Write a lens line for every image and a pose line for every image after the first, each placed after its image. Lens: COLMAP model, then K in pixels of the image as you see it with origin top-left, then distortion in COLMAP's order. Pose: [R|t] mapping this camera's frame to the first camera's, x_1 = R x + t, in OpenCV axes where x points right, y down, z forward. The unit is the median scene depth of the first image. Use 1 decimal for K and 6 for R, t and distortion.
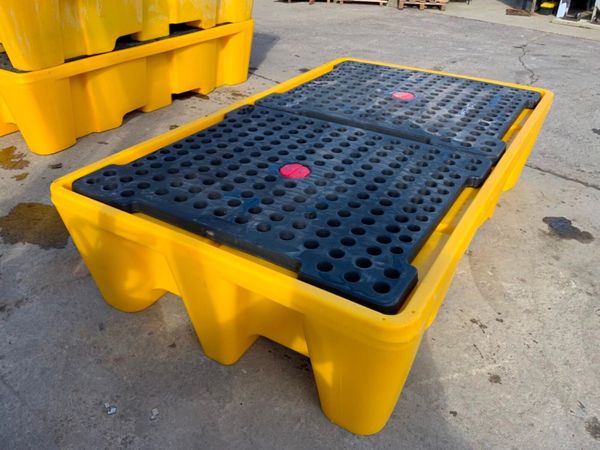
lens RADIAL K [[493.9, 0, 299.8], [0, 493.9, 227.8], [0, 0, 1]] dist [0.095911, -0.186066]
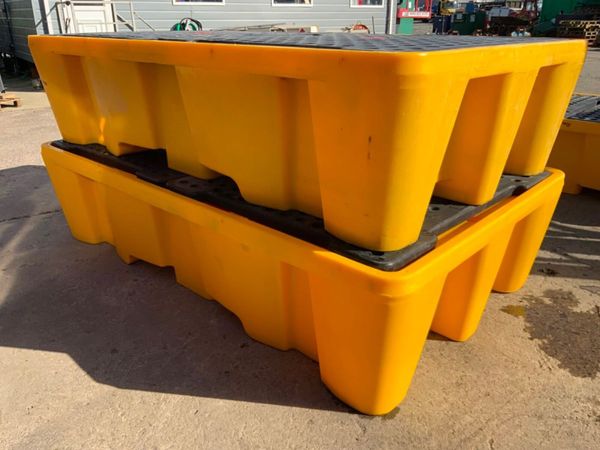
lens RADIAL K [[507.9, 0, 298.7], [0, 507.9, 217.5], [0, 0, 1]] dist [-0.006058, -0.010386]
pose [[0.194594, -0.382838, 0.903088, -1.430804], [0.533754, 0.813771, 0.229963, -0.672288], [-0.822946, 0.437278, 0.362697, 1.131626]]
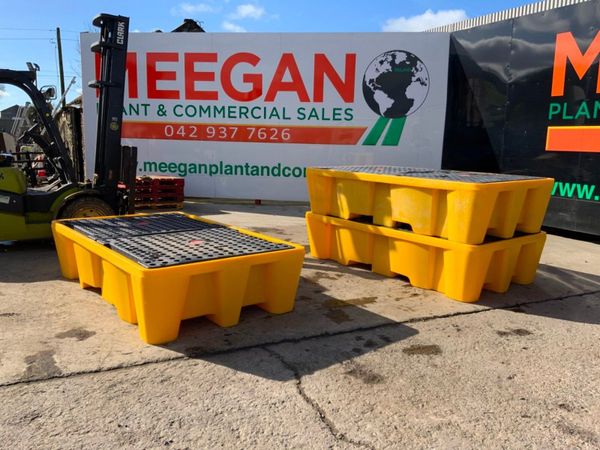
lens RADIAL K [[493.9, 0, 299.8], [0, 493.9, 227.8], [0, 0, 1]] dist [0.095911, -0.186066]
pose [[-0.320630, 0.132553, -0.937884, 1.486702], [-0.539014, 0.788673, 0.295735, -0.898457], [0.778884, 0.600354, -0.181424, 1.466027]]
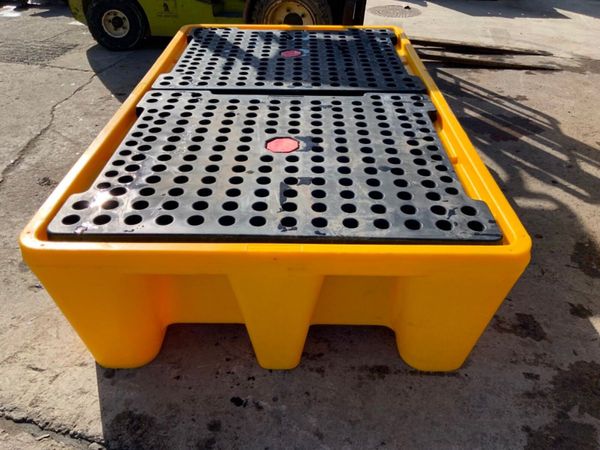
lens RADIAL K [[493.9, 0, 299.8], [0, 493.9, 227.8], [0, 0, 1]] dist [0.095911, -0.186066]
pose [[-0.856745, 0.279416, -0.433491, 0.496503], [-0.296253, 0.421390, 0.857126, -0.777099], [0.422163, 0.862761, -0.278246, 1.266503]]
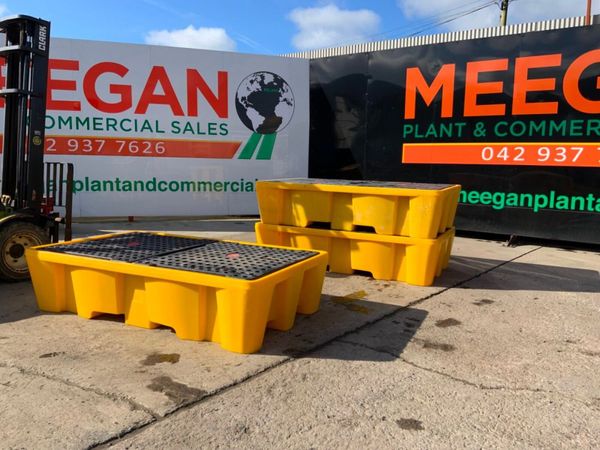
lens RADIAL K [[493.9, 0, 299.8], [0, 493.9, 227.8], [0, 0, 1]] dist [0.095911, -0.186066]
pose [[0.111788, 0.116998, -0.986821, 1.720208], [-0.552427, 0.832777, 0.036155, -0.500138], [0.826031, 0.541105, 0.157727, 0.866138]]
